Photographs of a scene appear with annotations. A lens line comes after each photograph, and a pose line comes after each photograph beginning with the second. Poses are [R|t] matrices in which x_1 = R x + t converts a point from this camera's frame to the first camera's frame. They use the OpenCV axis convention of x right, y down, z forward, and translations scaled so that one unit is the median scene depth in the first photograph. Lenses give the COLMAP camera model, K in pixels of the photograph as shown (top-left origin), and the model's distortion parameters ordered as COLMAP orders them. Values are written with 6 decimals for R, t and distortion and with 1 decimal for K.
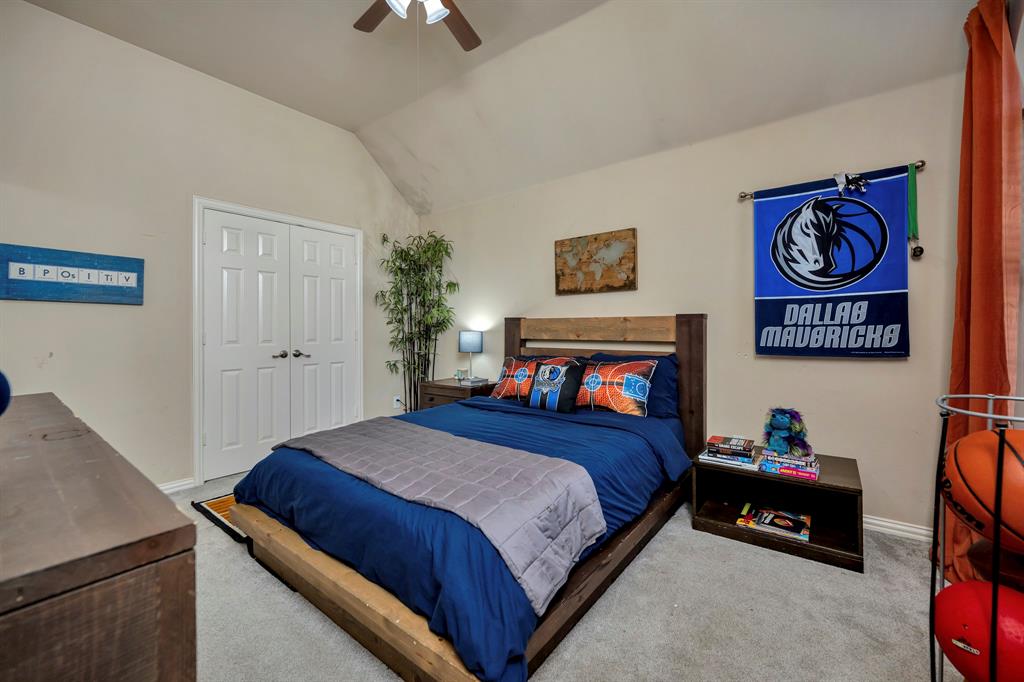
lens RADIAL K [[407.9, 0, 514.7], [0, 407.9, 331.5], [0, 0, 1]] dist [0.005692, 0.000718]
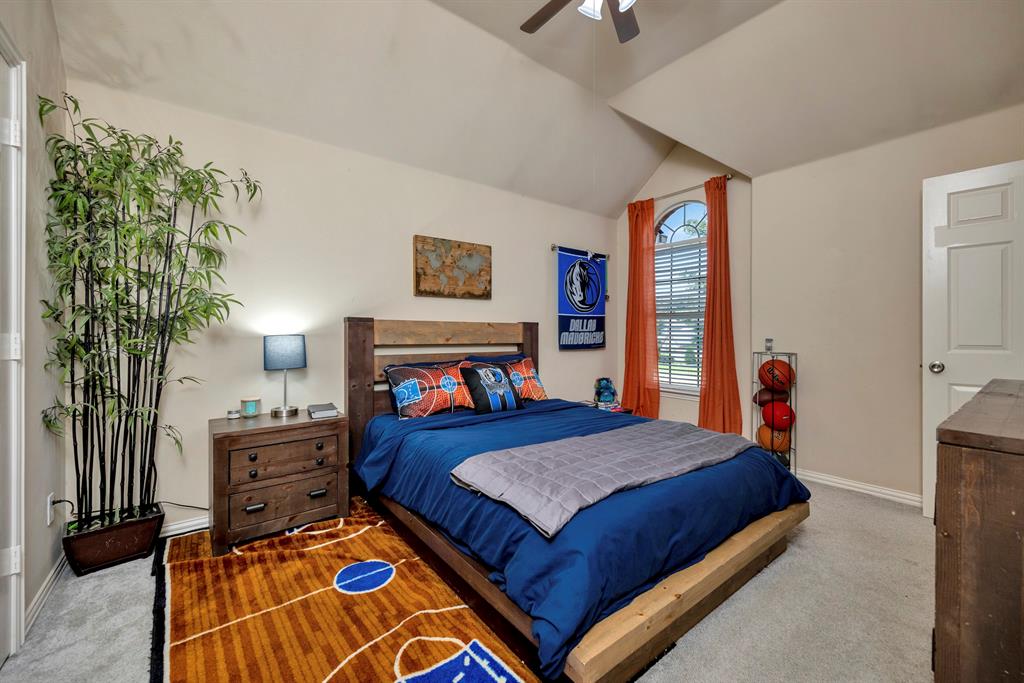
lens RADIAL K [[407.9, 0, 514.3], [0, 407.9, 340.7], [0, 0, 1]] dist [0.005692, 0.000718]
pose [[0.265274, -0.014103, 0.964070, -0.884264], [0.001032, 0.999897, 0.014343, -0.001091], [-0.964172, -0.002809, 0.265262, 0.678803]]
